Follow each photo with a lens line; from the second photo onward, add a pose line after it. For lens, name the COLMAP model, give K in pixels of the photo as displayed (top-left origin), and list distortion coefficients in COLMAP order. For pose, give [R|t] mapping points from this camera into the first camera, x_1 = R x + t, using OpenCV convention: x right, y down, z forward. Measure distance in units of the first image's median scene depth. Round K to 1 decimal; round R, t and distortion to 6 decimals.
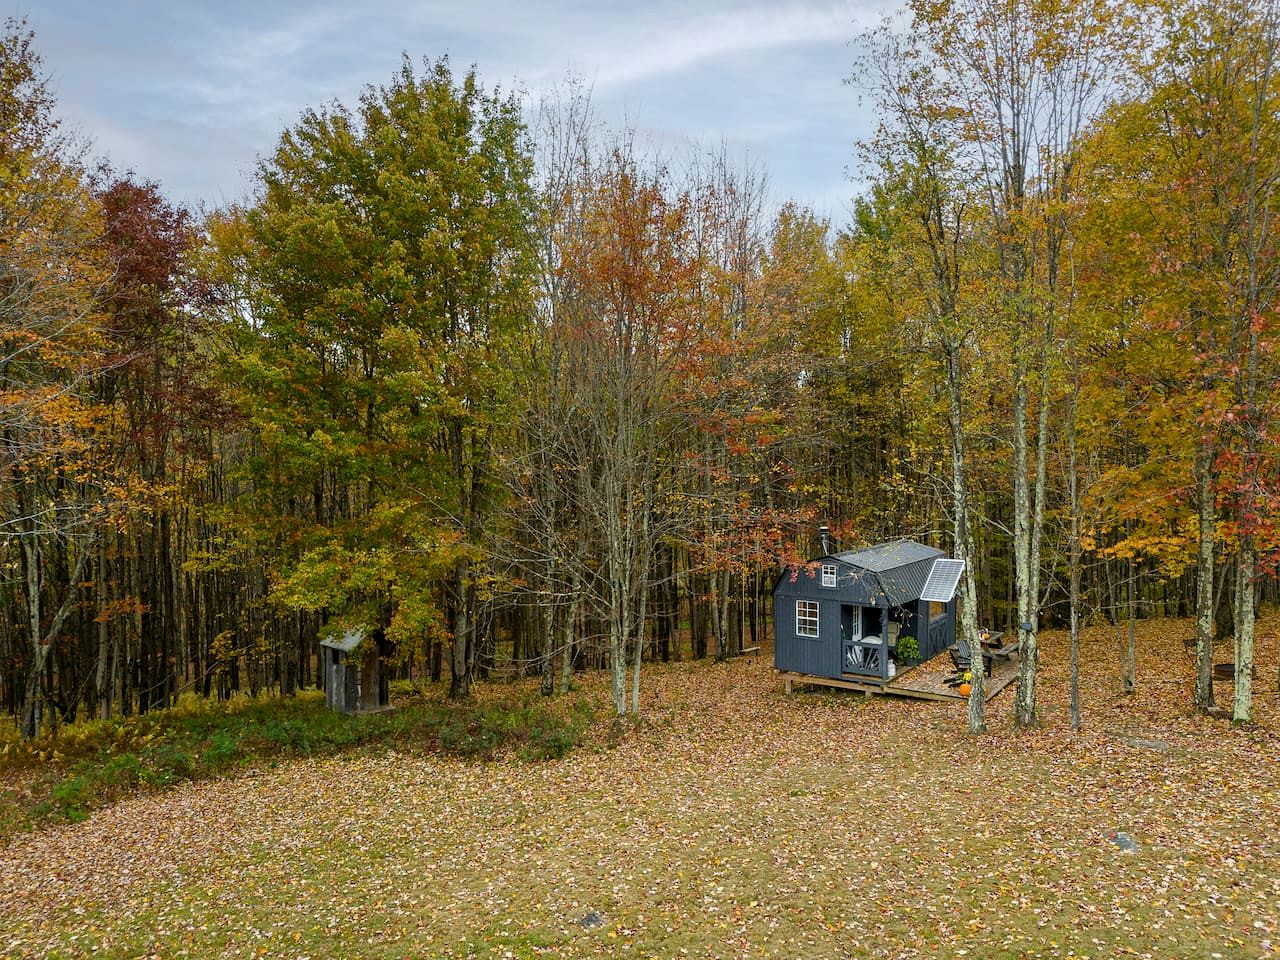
lens RADIAL K [[848.5, 0, 666.1], [0, 848.5, 482.6], [0, 0, 1]] dist [0.012913, -0.006635]
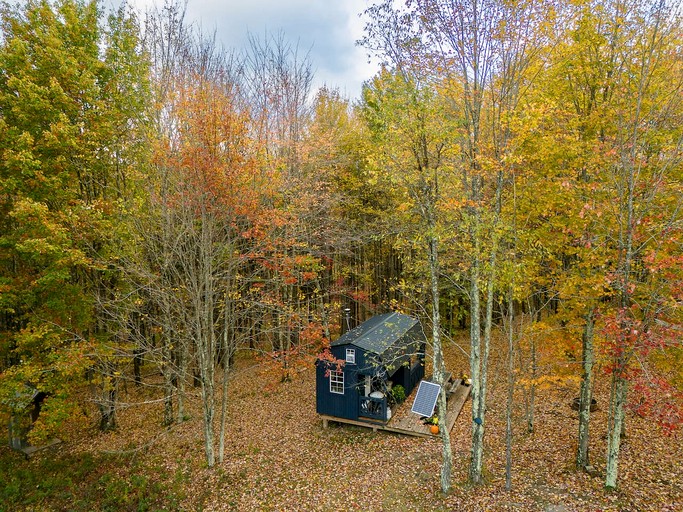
lens RADIAL K [[452.7, 0, 344.3], [0, 452.7, 248.3], [0, 0, 1]] dist [0.012913, -0.006635]
pose [[0.984028, -0.020345, 0.176848, 0.040106], [0.008325, 0.997620, 0.068442, -0.147023], [-0.177819, -0.065877, 0.981856, 0.204614]]
